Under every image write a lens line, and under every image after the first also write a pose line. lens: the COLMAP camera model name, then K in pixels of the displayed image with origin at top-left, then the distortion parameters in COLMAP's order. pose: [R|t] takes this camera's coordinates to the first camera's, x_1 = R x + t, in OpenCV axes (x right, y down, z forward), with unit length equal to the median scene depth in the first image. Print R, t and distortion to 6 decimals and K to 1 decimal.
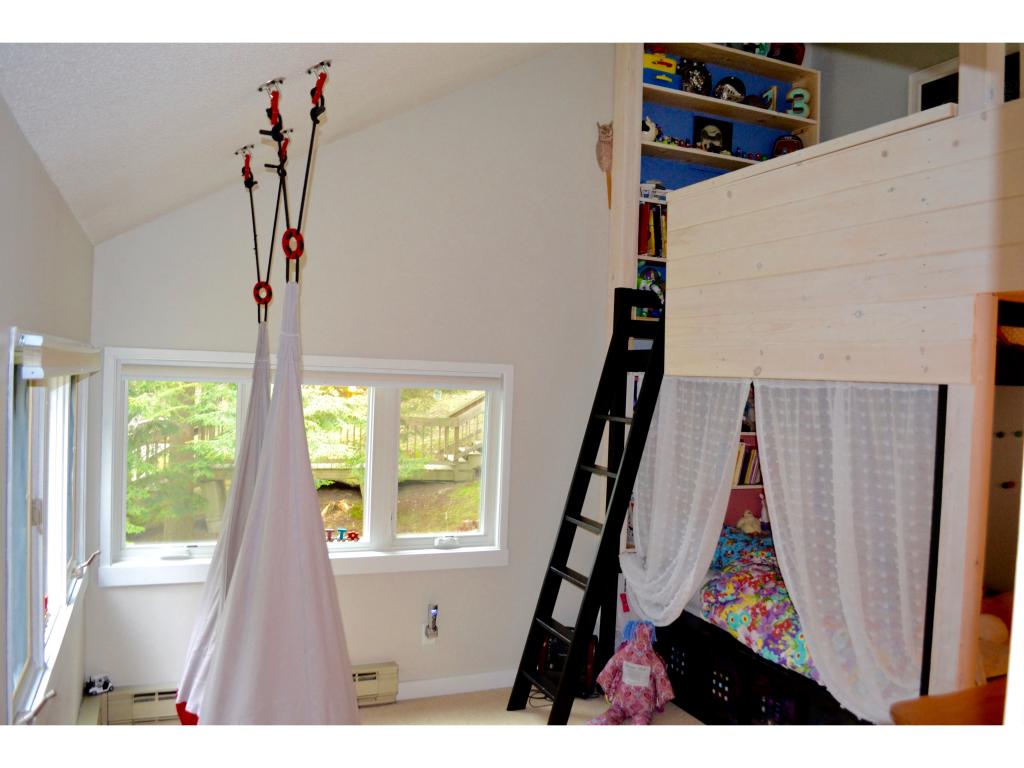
lens RADIAL K [[814.8, 0, 506.2], [0, 814.8, 386.3], [0, 0, 1]] dist [-0.088731, 0.015753]
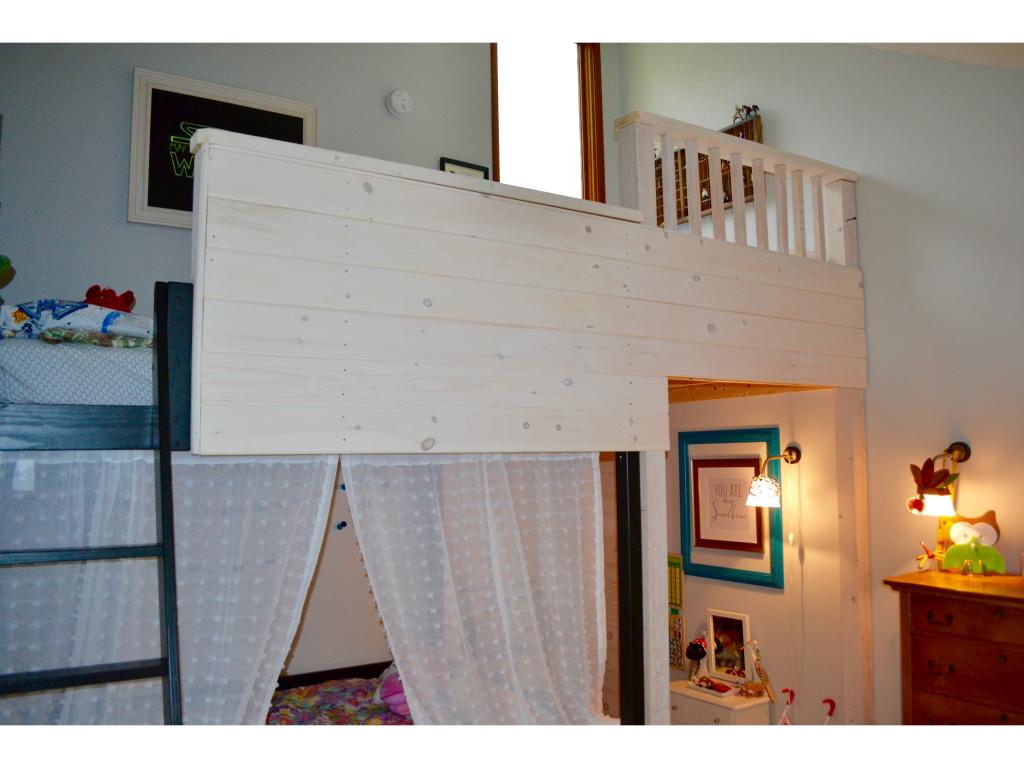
lens RADIAL K [[814.8, 0, 505.5], [0, 814.8, 385.1], [0, 0, 1]] dist [-0.088731, 0.015753]
pose [[-0.164955, 0.054827, 0.984776, -0.368045], [0.025151, 0.998363, -0.051371, -0.027366], [-0.985980, 0.016294, -0.166064, 0.887727]]
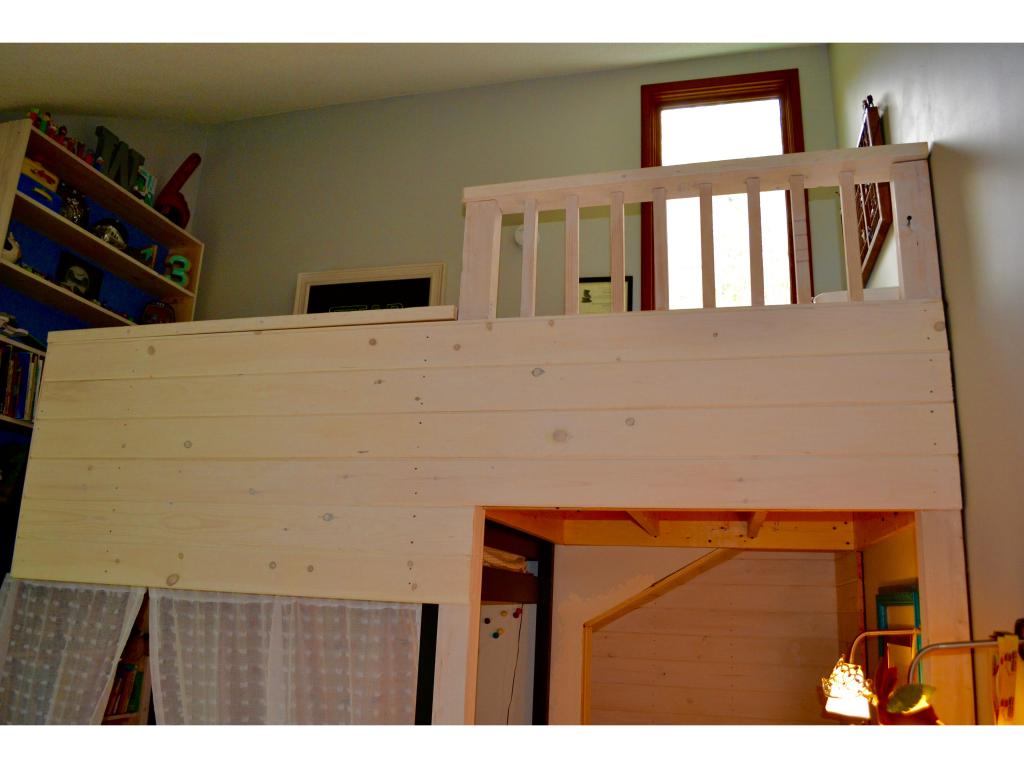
lens RADIAL K [[814.8, 0, 507.1], [0, 814.8, 389.5], [0, 0, 1]] dist [-0.088731, 0.015753]
pose [[0.621408, 0.188825, 0.760393, -0.087640], [-0.006731, 0.971775, -0.235815, -0.014526], [-0.783459, 0.141419, 0.605139, 0.222496]]
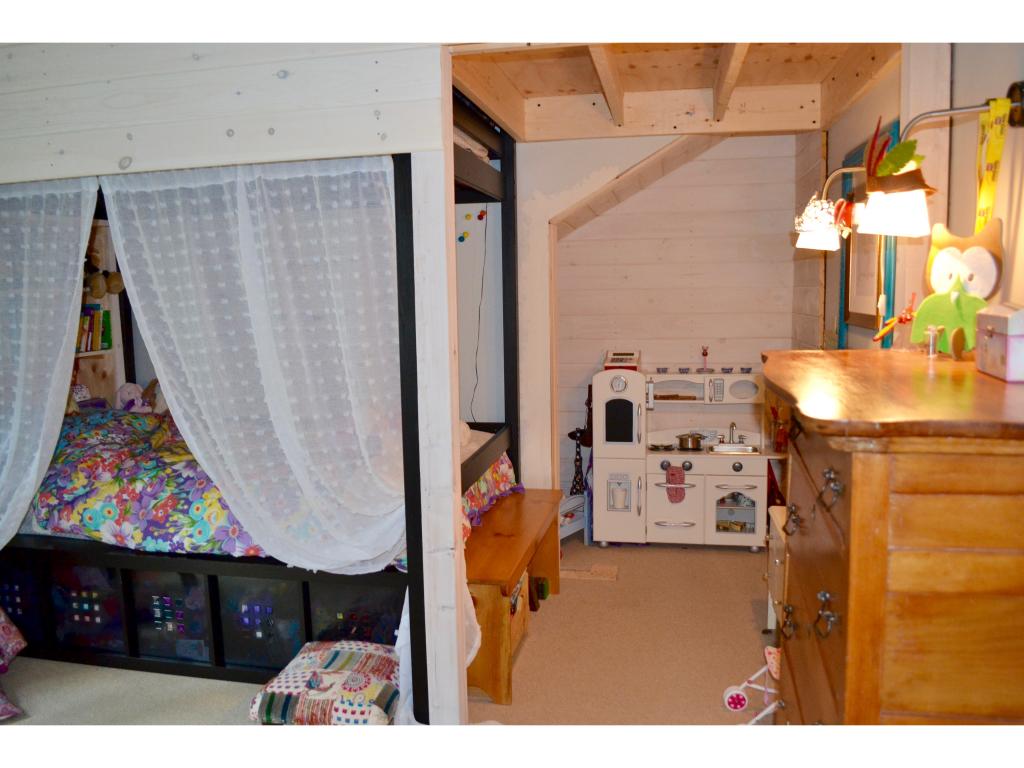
lens RADIAL K [[814.8, 0, 509.2], [0, 814.8, 388.0], [0, 0, 1]] dist [-0.088731, 0.015753]
pose [[0.567329, -0.153171, 0.809120, -0.086107], [0.055743, 0.987439, 0.147843, 0.080465], [-0.821602, -0.038773, 0.568741, 0.254100]]
